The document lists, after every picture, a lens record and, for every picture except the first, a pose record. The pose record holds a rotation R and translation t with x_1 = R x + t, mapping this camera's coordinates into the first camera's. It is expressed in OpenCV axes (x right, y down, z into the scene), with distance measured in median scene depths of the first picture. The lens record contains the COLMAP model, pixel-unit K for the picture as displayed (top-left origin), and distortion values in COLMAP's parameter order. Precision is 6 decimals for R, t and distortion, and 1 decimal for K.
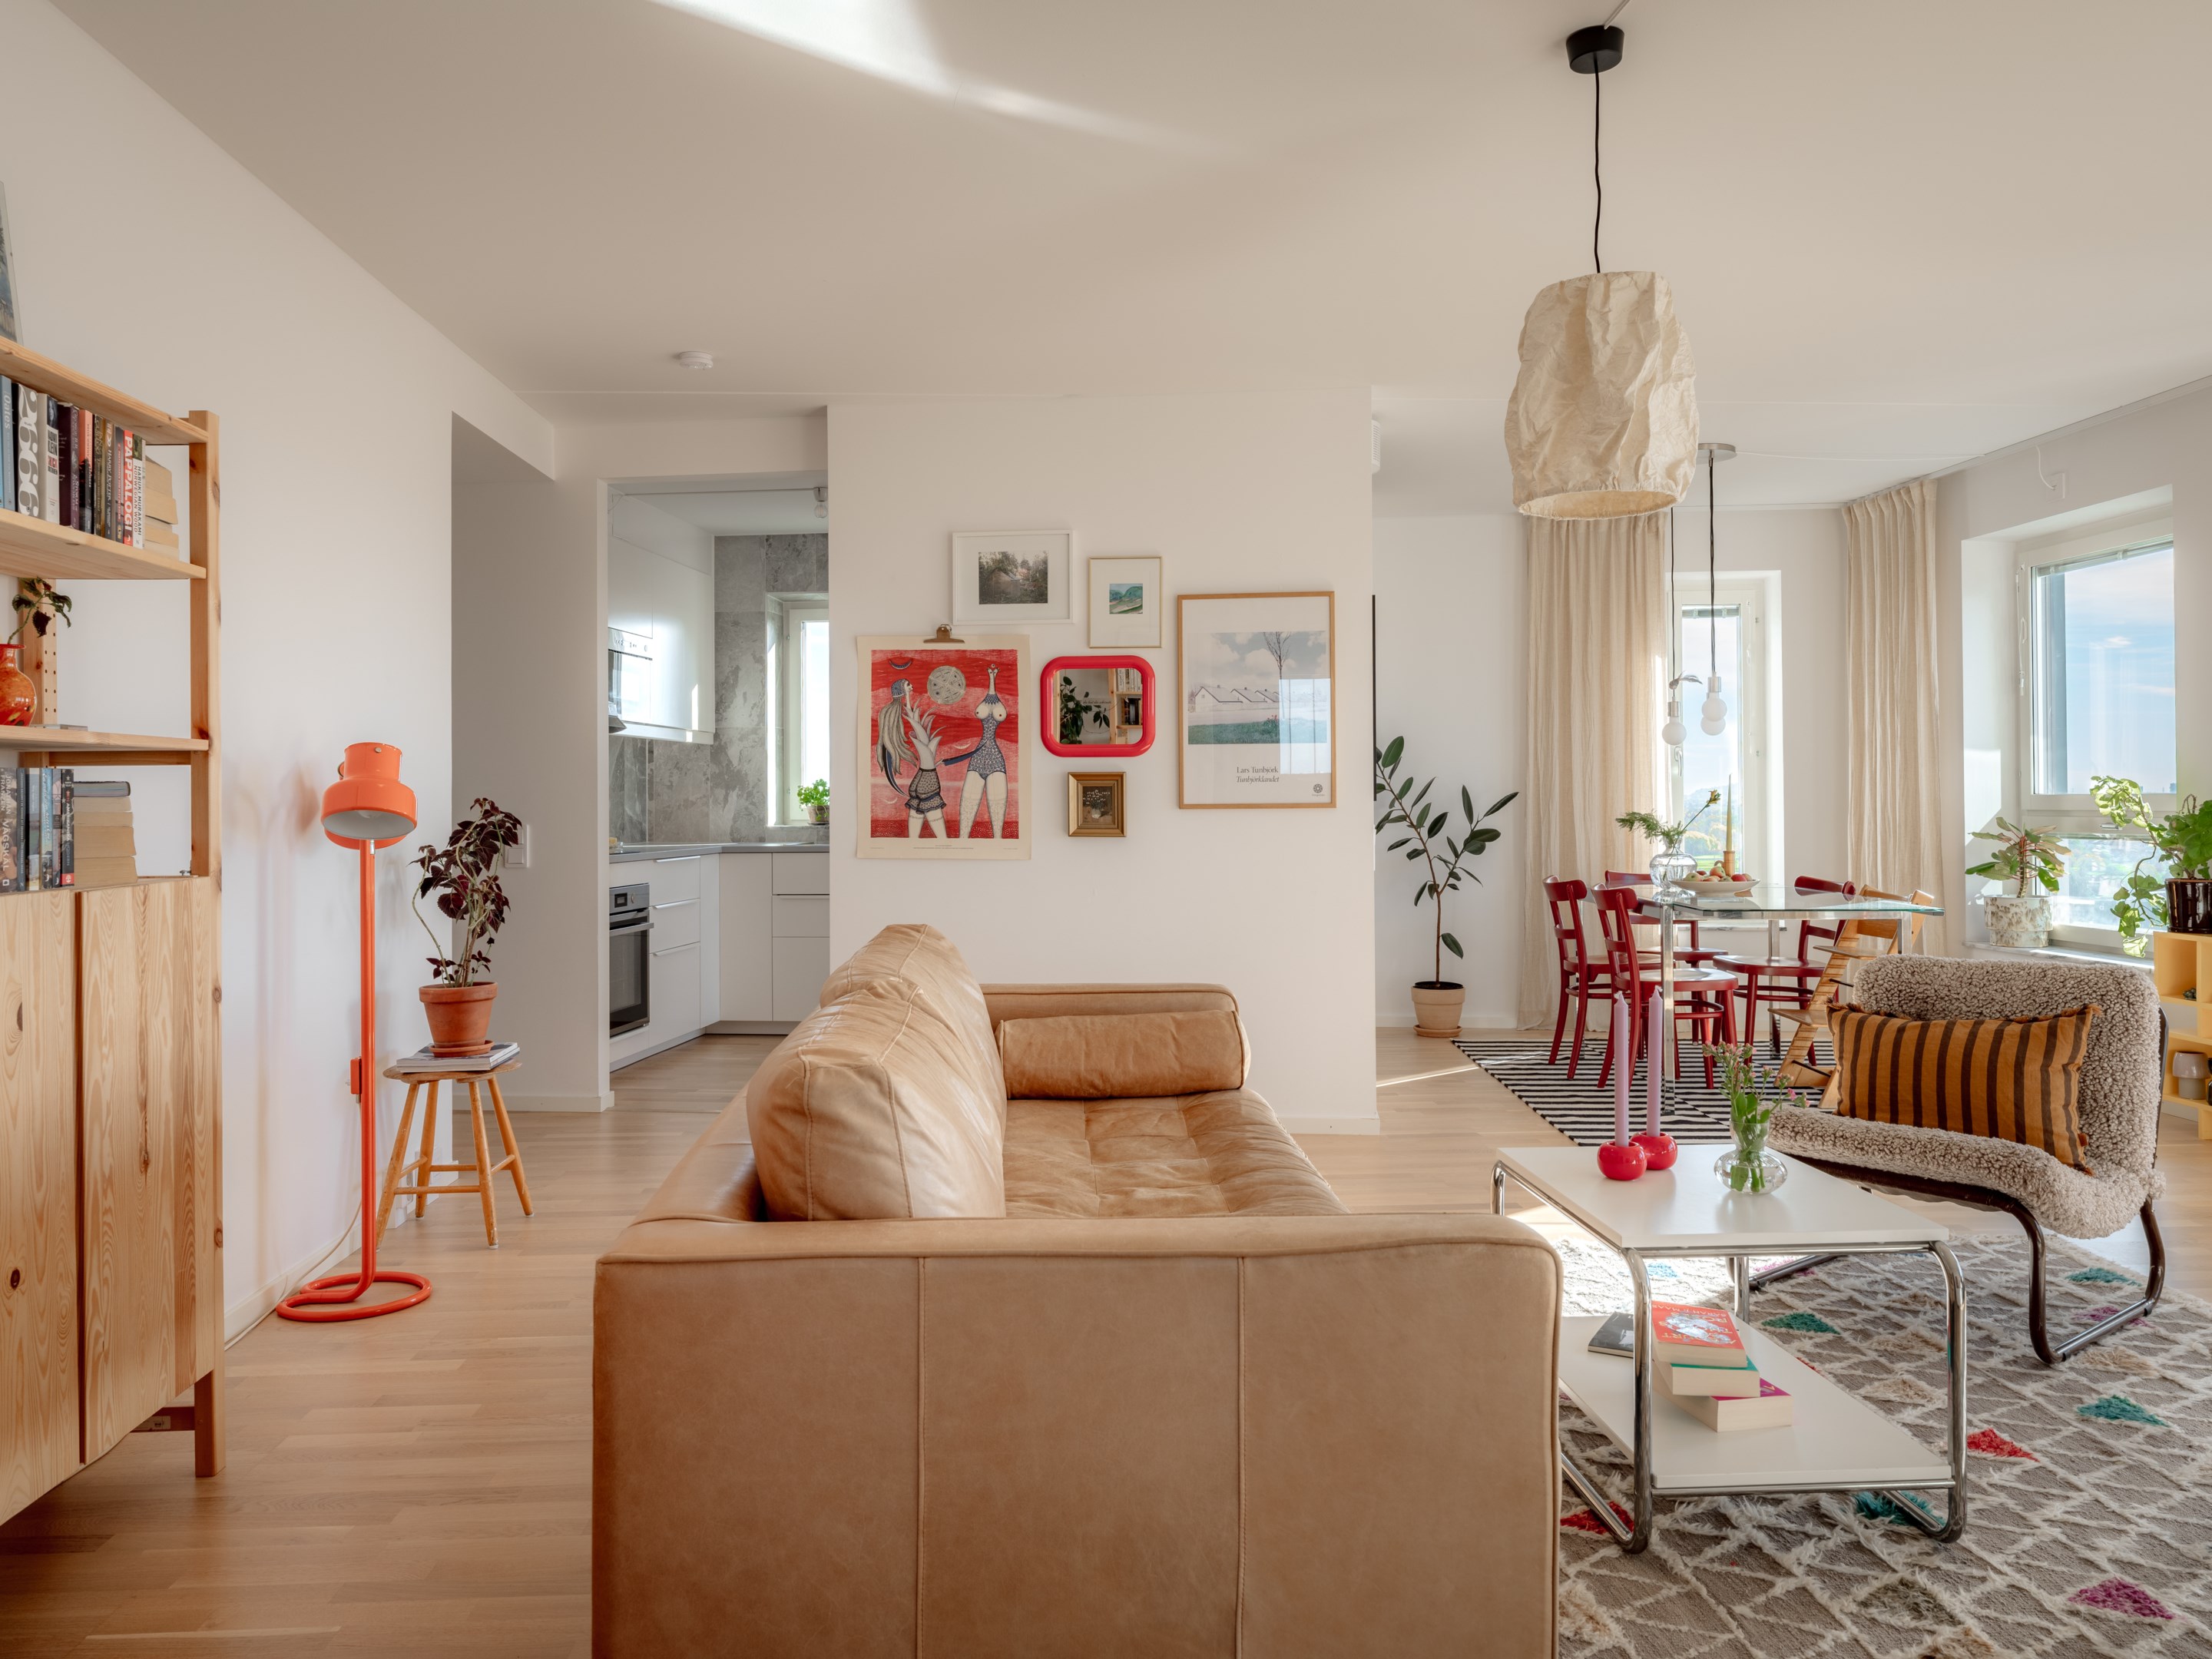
lens RADIAL K [[1583.2, 0, 1107.9], [0, 1583.2, 815.7], [0, 0, 1]] dist [0.009632, 0.004390]
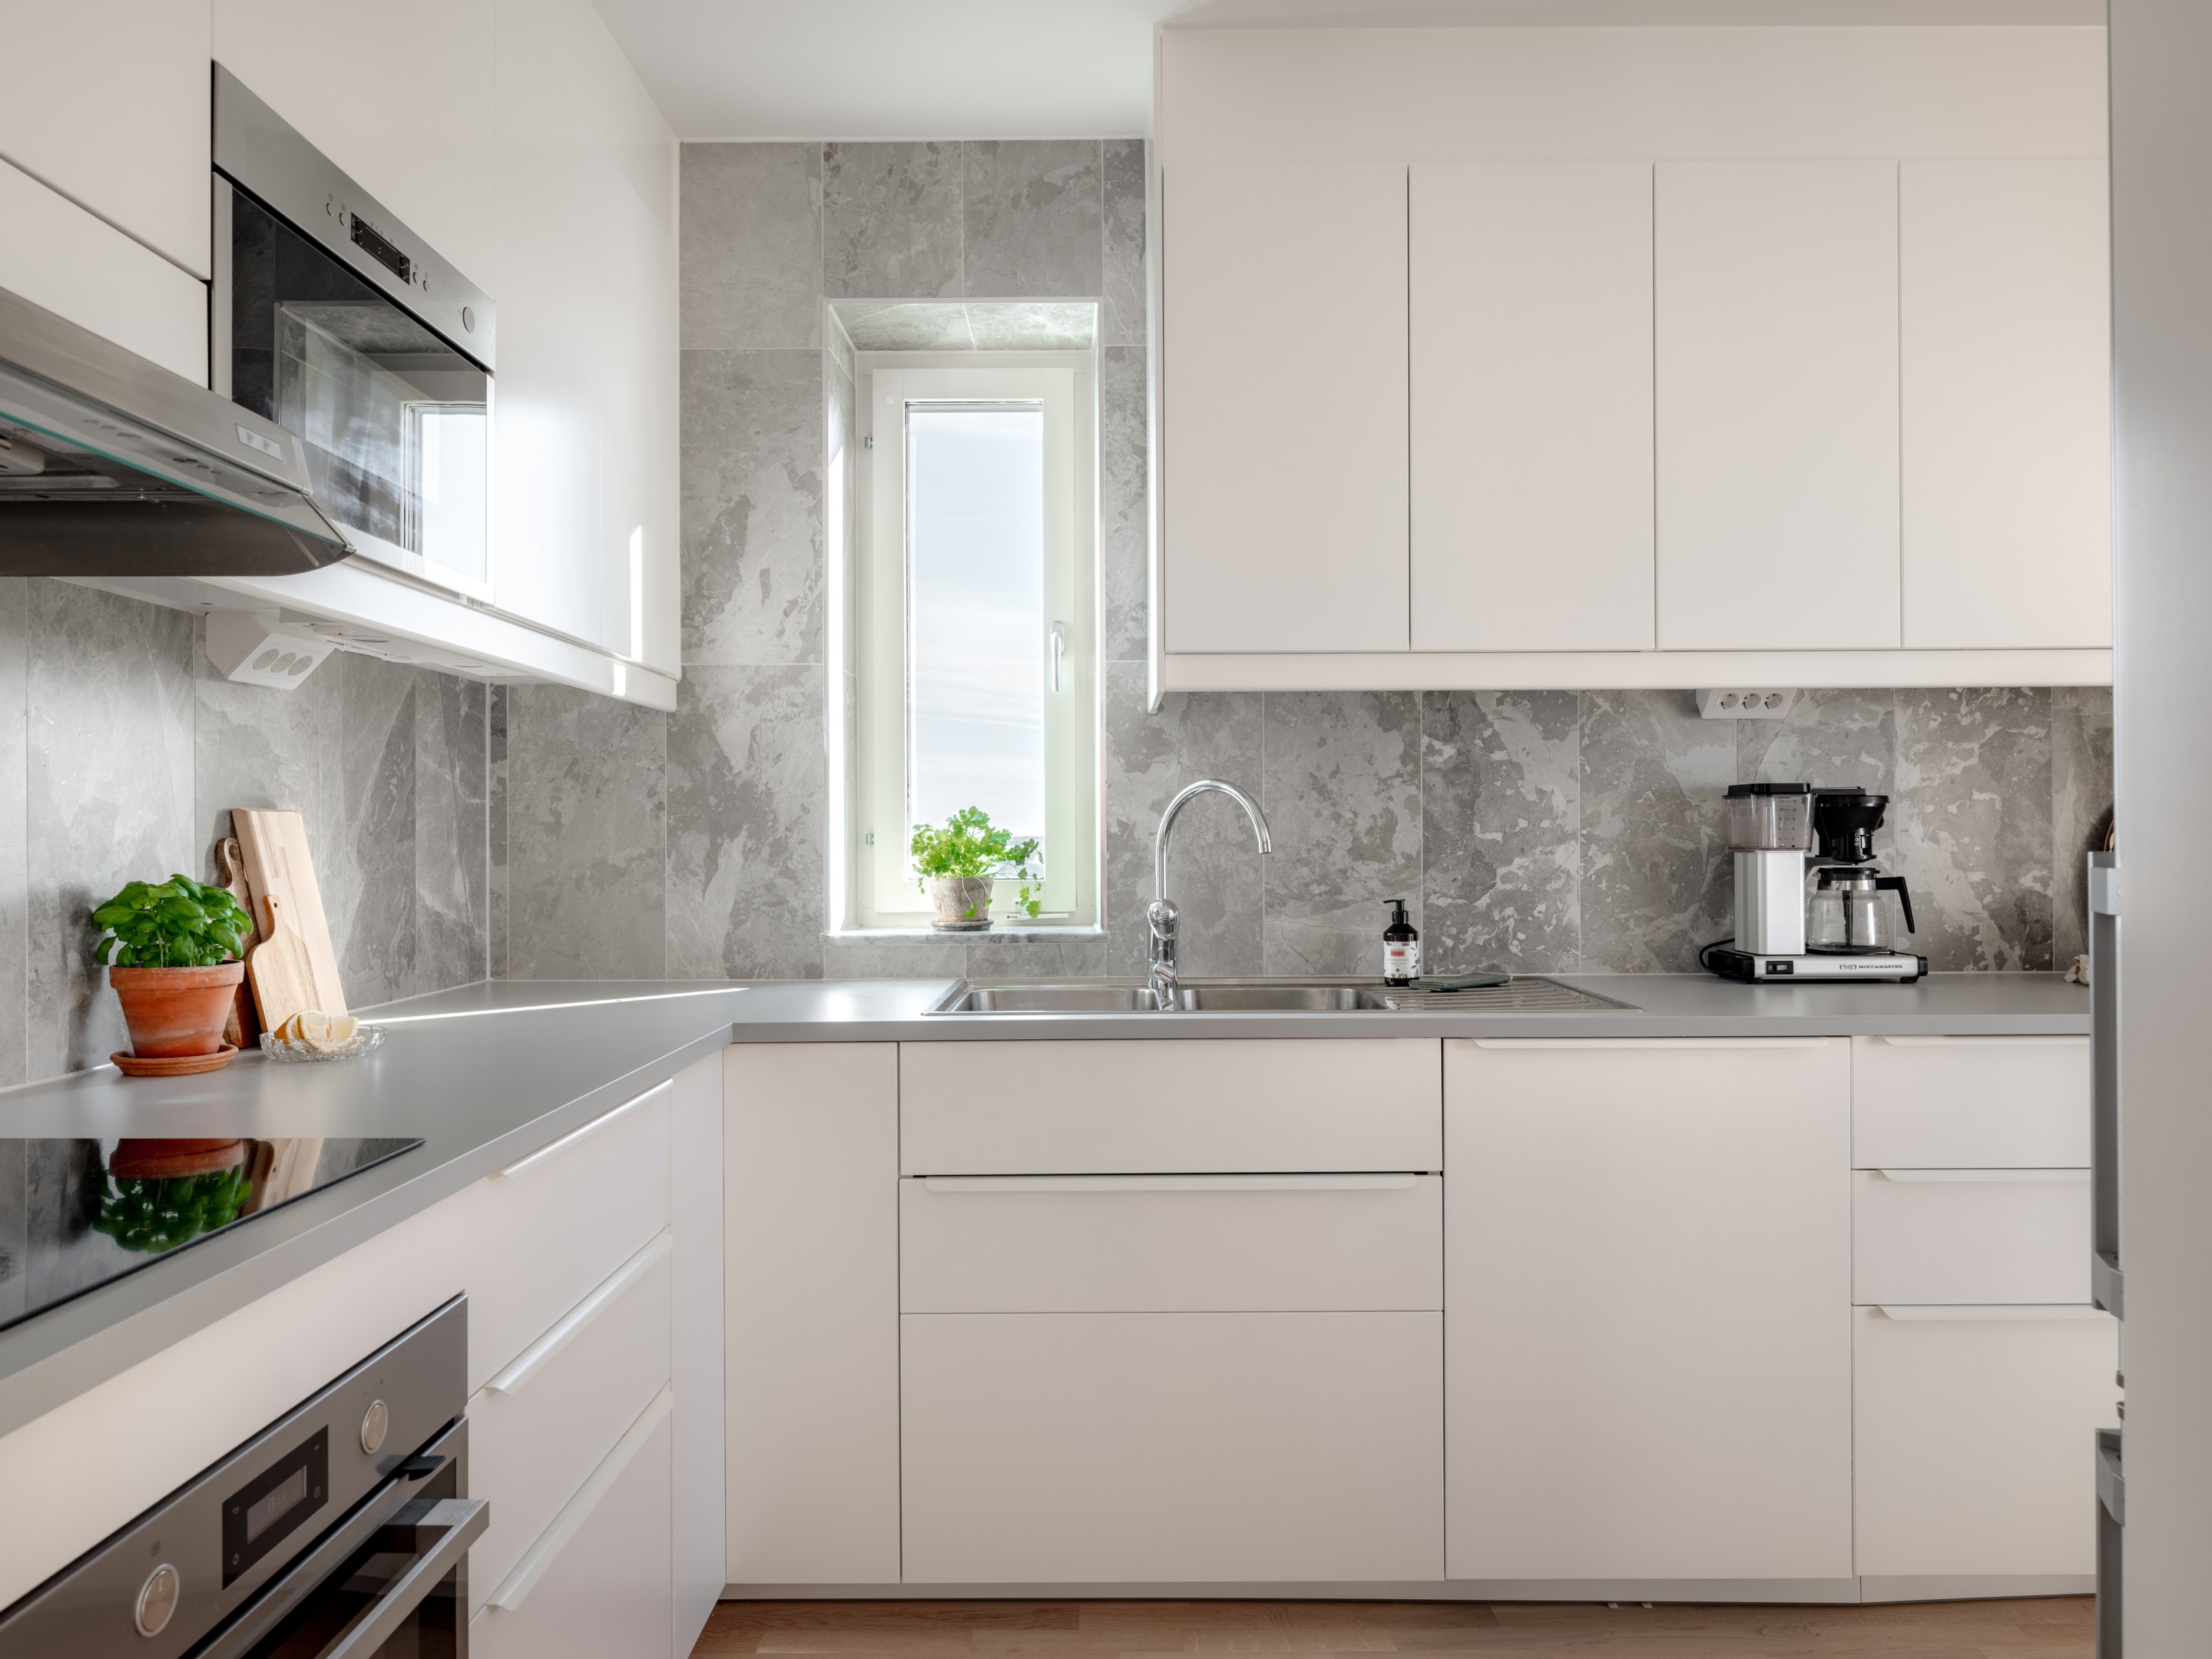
lens RADIAL K [[1472.2, 0, 1107.2], [0, 1472.2, 837.6], [0, 0, 1]] dist [0.008019, 0.000761]
pose [[0.994757, 0.001383, 0.102255, -0.191019], [-0.000750, 0.999980, -0.006229, -0.014372], [-0.102262, 0.006119, 0.994739, 0.673673]]
